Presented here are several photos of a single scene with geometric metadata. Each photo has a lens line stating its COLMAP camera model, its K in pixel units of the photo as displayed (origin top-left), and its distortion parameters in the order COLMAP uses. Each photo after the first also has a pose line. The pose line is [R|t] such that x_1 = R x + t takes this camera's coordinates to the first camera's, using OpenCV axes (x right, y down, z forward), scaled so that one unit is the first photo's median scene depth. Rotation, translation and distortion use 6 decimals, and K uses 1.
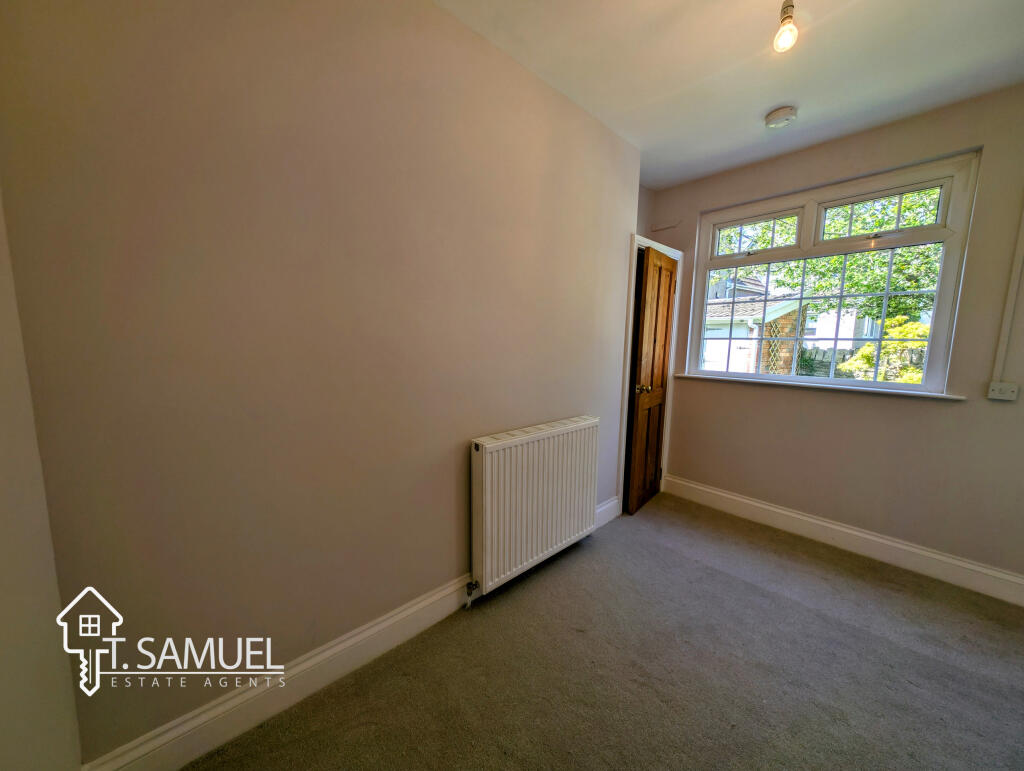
lens RADIAL K [[364.5, 0, 511.3], [0, 364.5, 386.6], [0, 0, 1]] dist [0.000621, 0.000119]
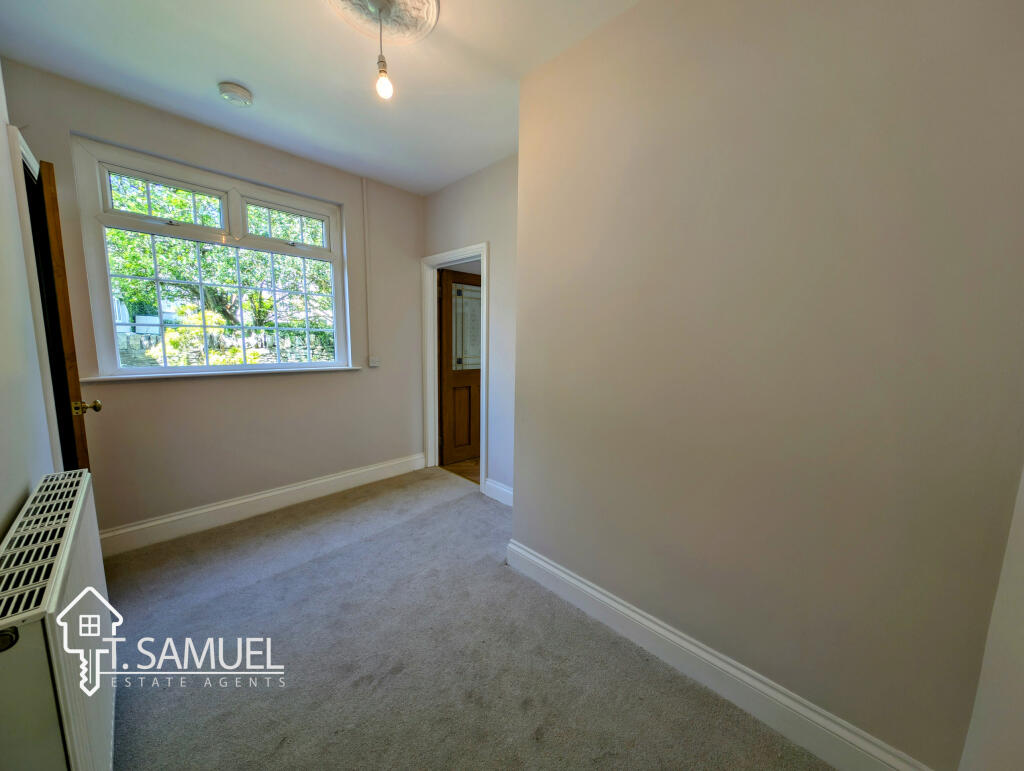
lens RADIAL K [[364.5, 0, 512.2], [0, 364.5, 385.4], [0, 0, 1]] dist [0.000621, 0.000119]
pose [[-0.065543, -0.144903, 0.987273, -0.331706], [0.104674, 0.982943, 0.151216, -0.055340], [-0.992344, 0.113253, -0.049258, 0.383950]]
